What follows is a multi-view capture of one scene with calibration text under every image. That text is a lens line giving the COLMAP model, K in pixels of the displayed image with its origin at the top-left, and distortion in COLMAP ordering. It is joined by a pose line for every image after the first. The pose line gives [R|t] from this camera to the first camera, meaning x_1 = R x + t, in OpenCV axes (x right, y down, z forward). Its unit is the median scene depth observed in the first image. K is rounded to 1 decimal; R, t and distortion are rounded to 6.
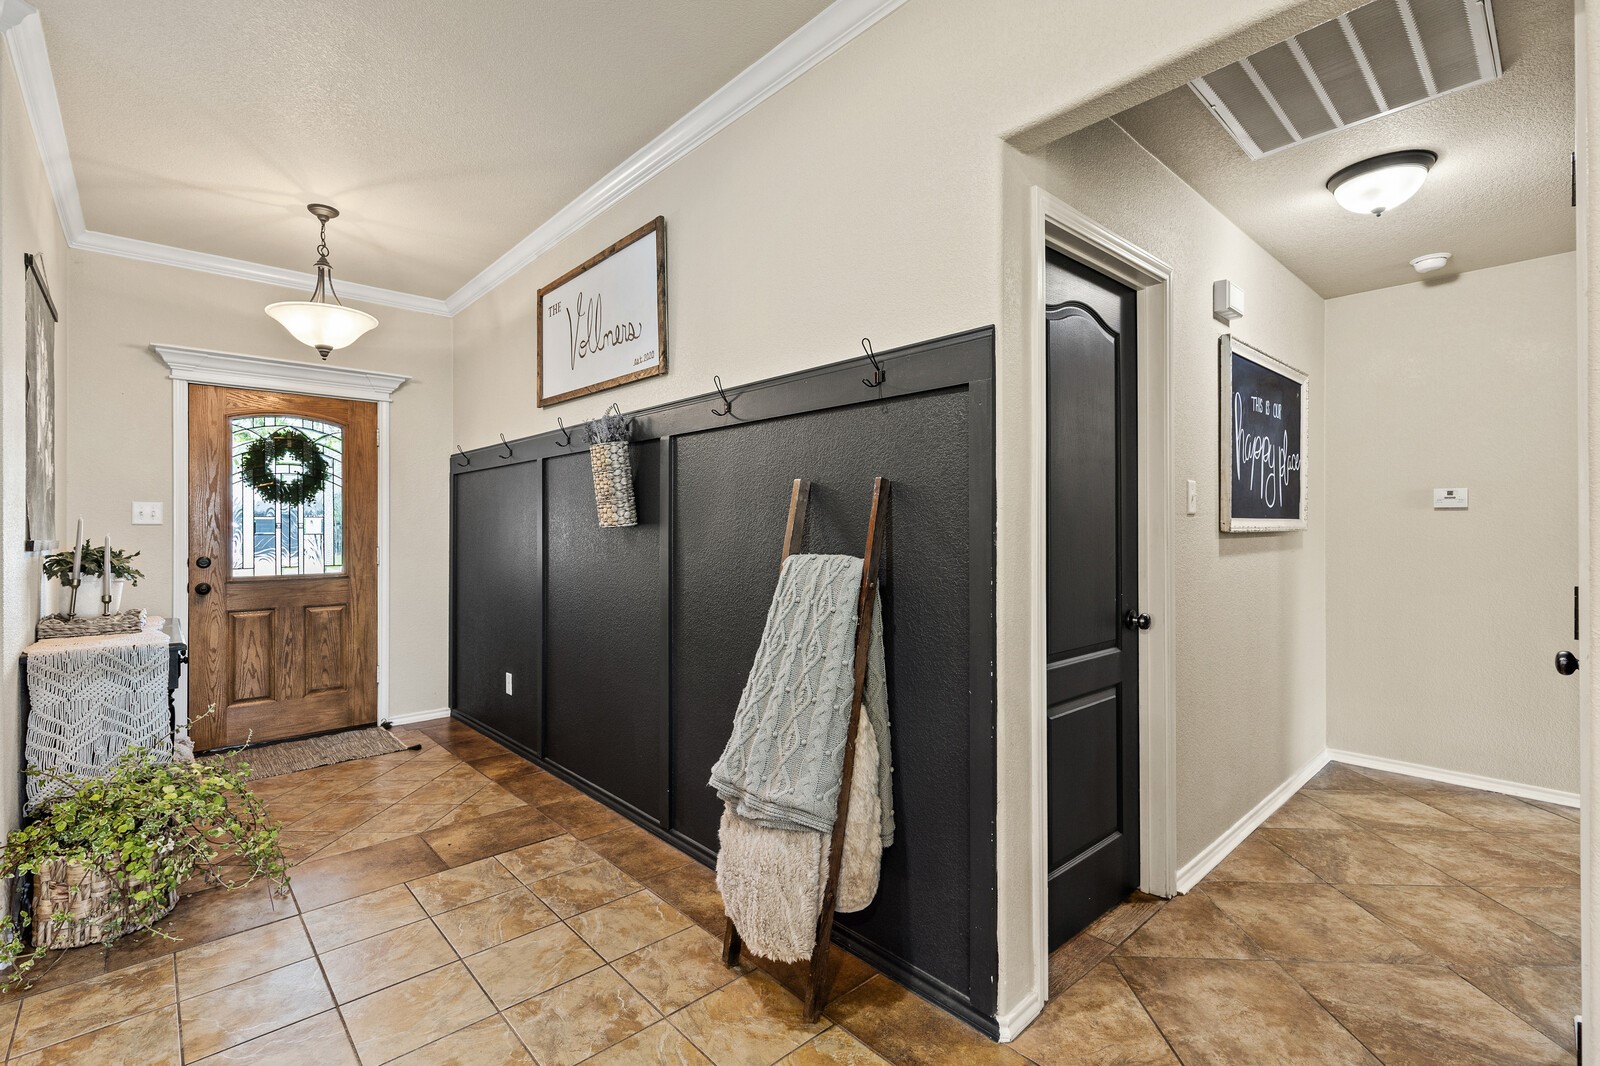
lens RADIAL K [[725.4, 0, 790.9], [0, 725.4, 521.6], [0, 0, 1]] dist [0.005176, -0.000451]
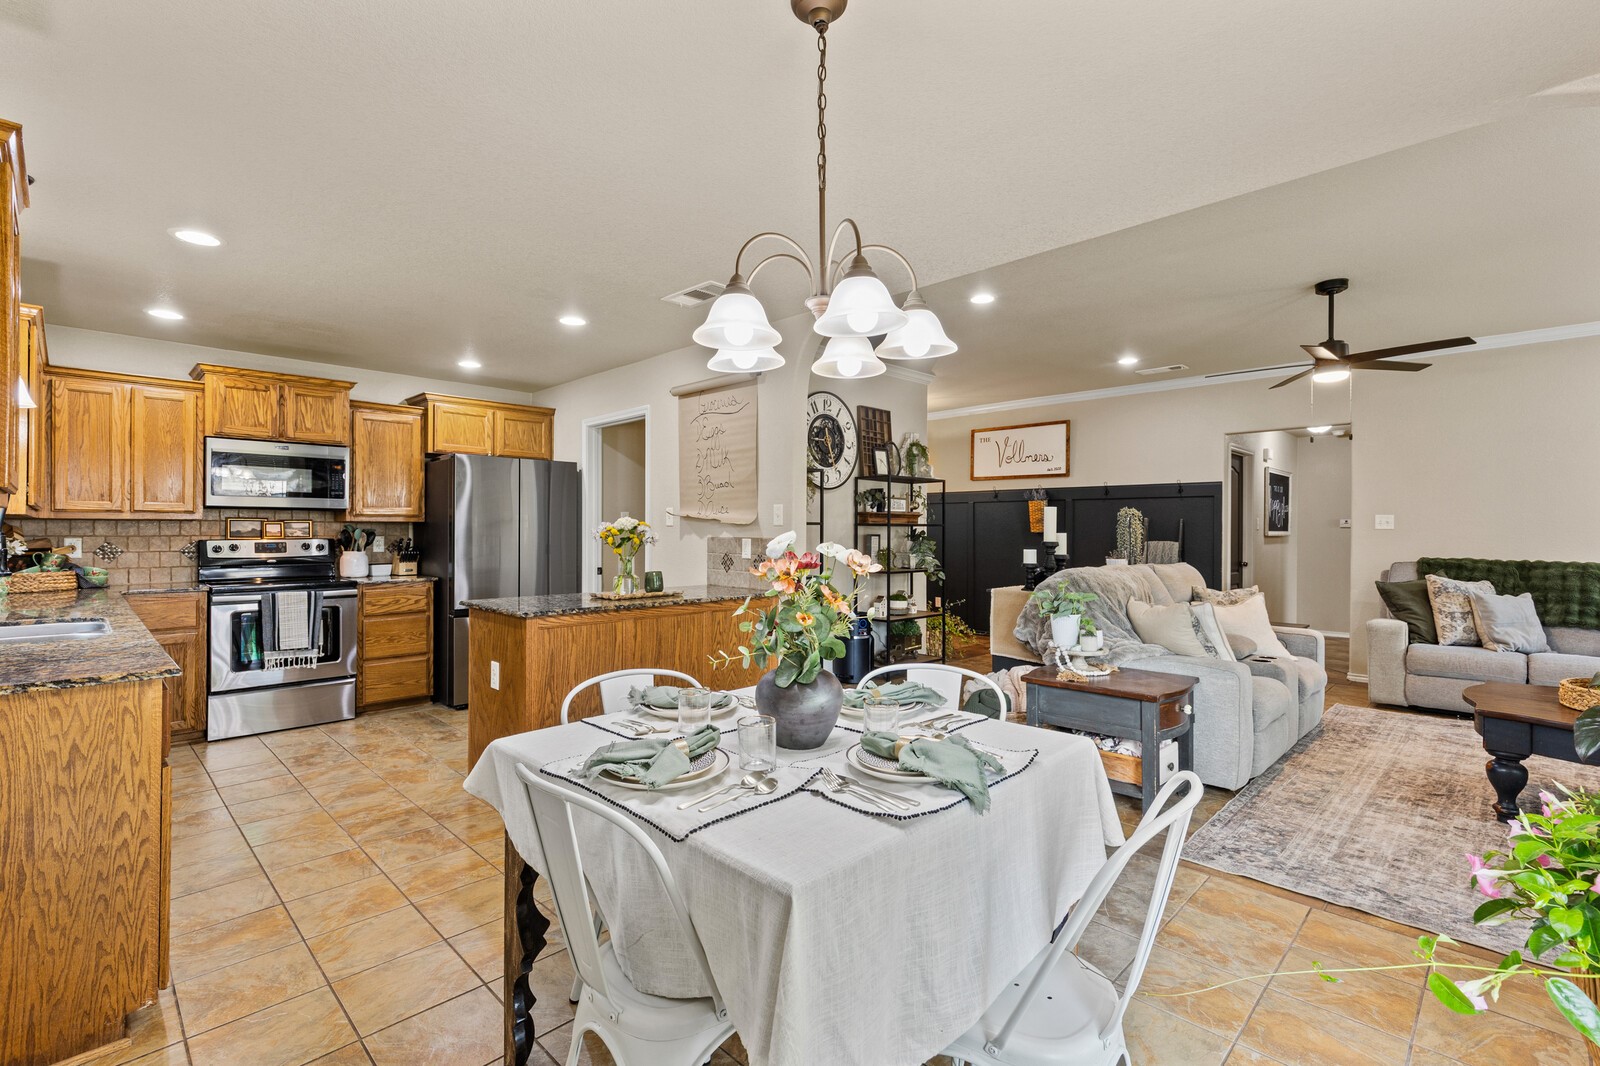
lens RADIAL K [[725.4, 0, 793.4], [0, 725.4, 520.0], [0, 0, 1]] dist [0.005176, -0.000451]
pose [[0.998760, 0.010470, 0.048676, -0.998047], [-0.010146, 0.999925, -0.006898, -0.006622], [-0.048744, 0.006396, 0.998791, -1.257422]]
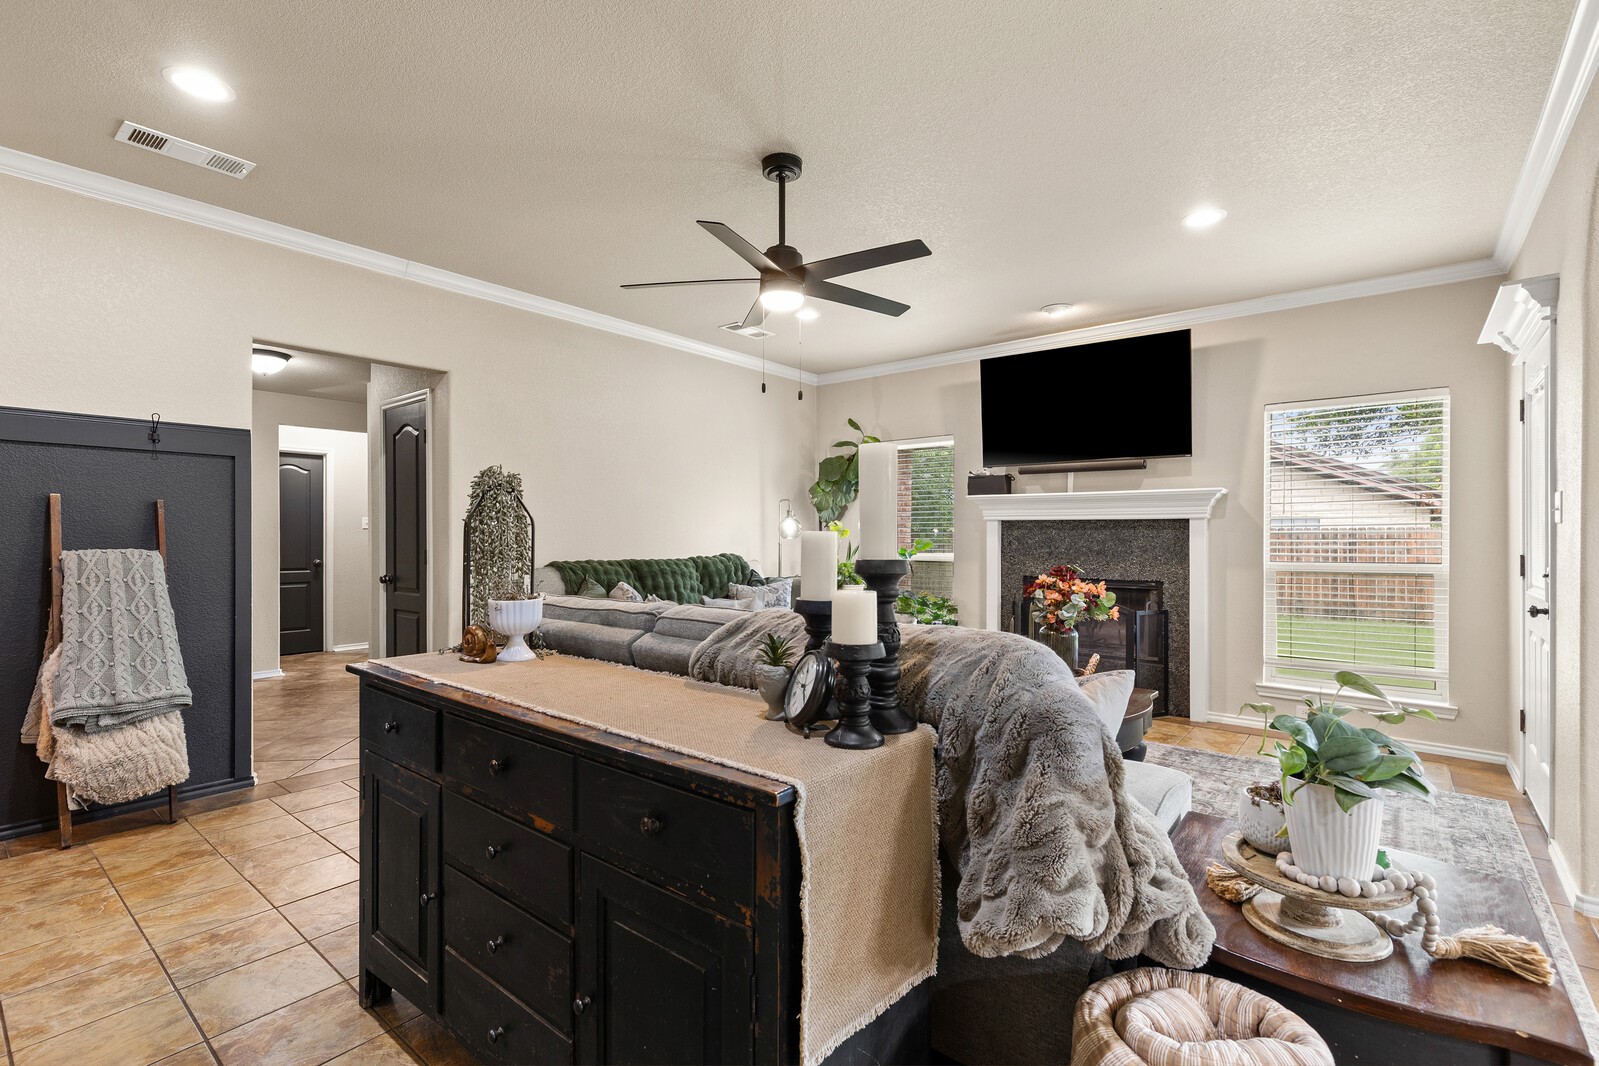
lens RADIAL K [[725.0, 0, 784.2], [0, 725.0, 538.2], [0, 0, 1]] dist [0.005176, -0.000451]
pose [[-0.144464, 0.005297, 0.989496, -0.841289], [-0.013254, 0.999886, -0.007288, 0.008799], [-0.989421, -0.014168, -0.144378, -0.068251]]
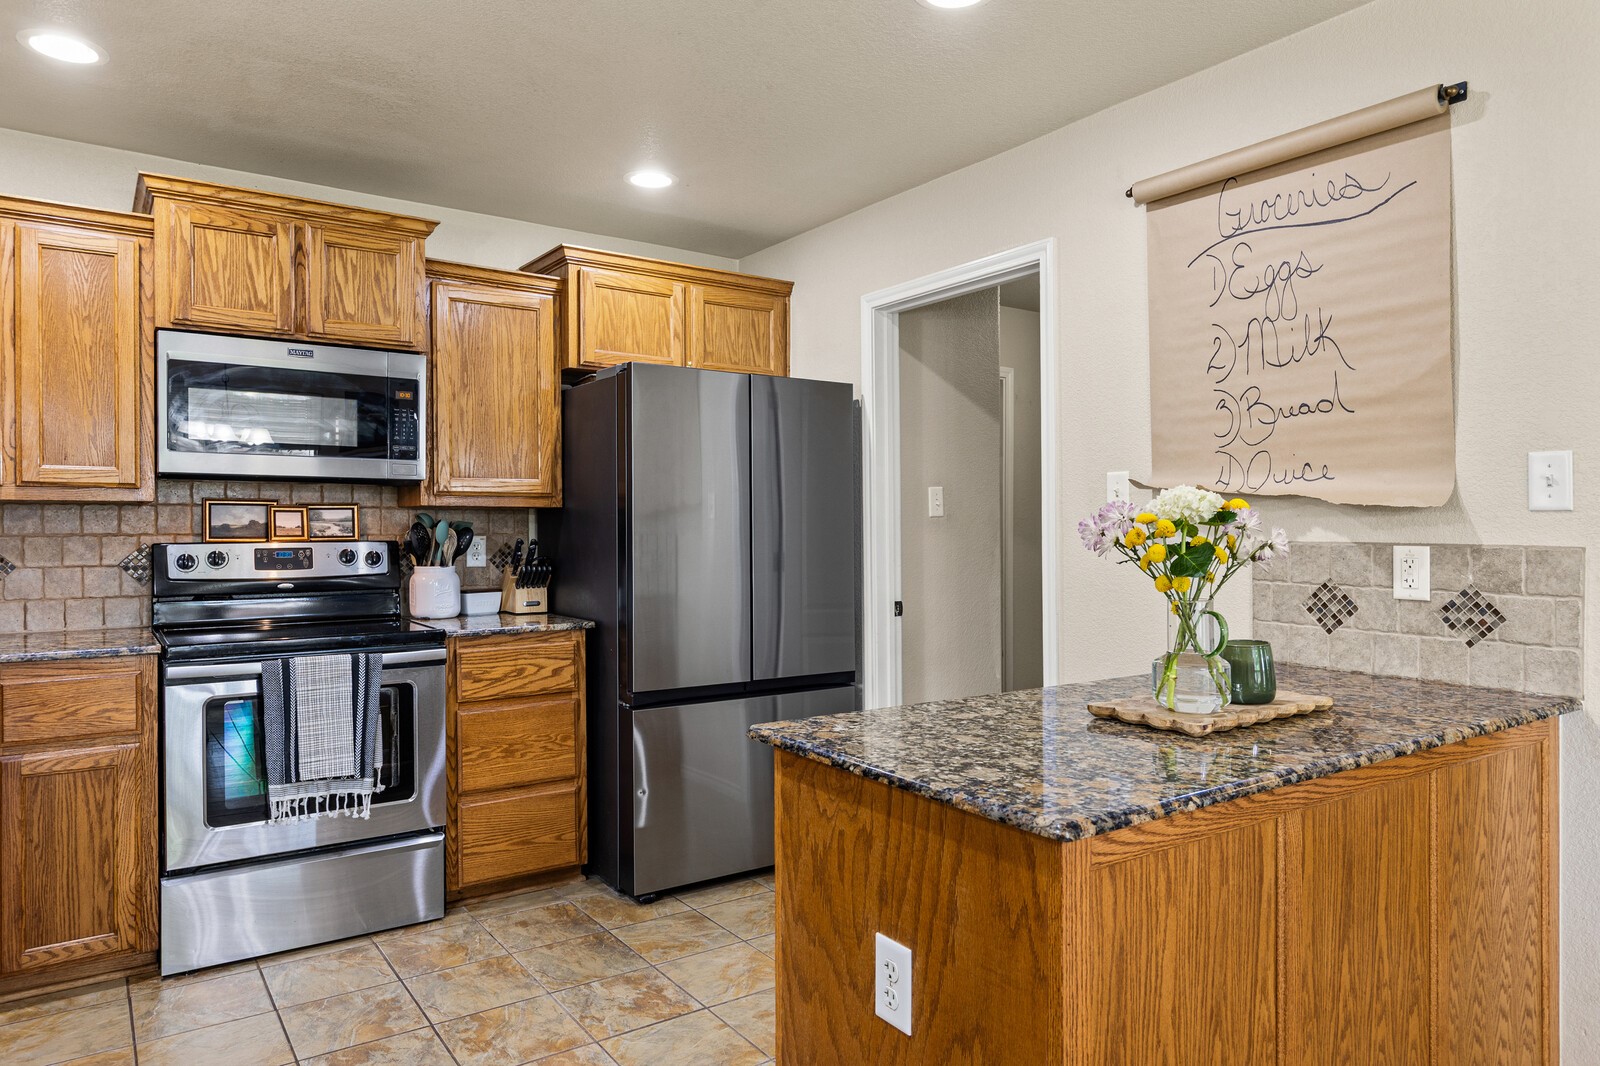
lens RADIAL K [[1019.9, 0, 788.2], [0, 1019.9, 525.3], [0, 0, 1]] dist [0.010192, -0.000635]
pose [[0.991146, 0.009625, -0.132428, -1.290105], [-0.008419, 0.999918, 0.009658, 0.000342], [0.132510, -0.008457, 0.991146, -0.775177]]
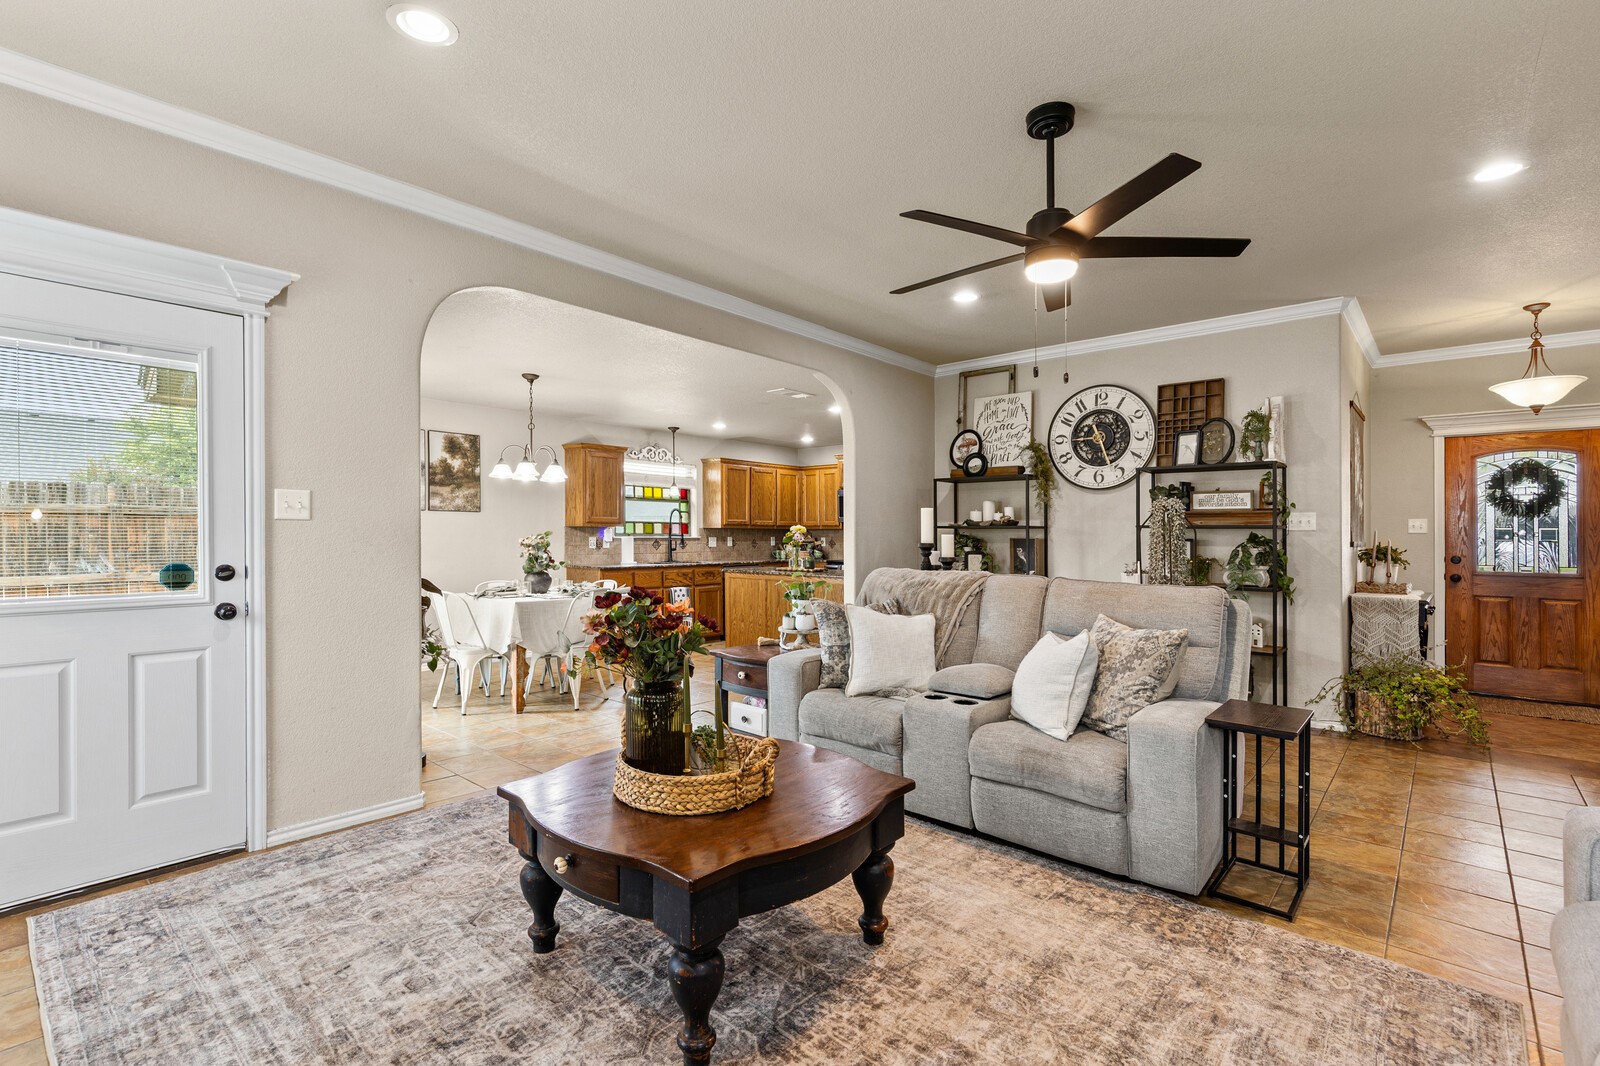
lens RADIAL K [[725.4, 0, 796.2], [0, 725.4, 525.0], [0, 0, 1]] dist [0.005176, -0.000451]
pose [[0.112034, -0.004867, -0.993692, 0.501416], [0.000867, 0.999988, -0.004800, -0.007527], [0.993704, -0.000324, 0.112037, -0.481965]]
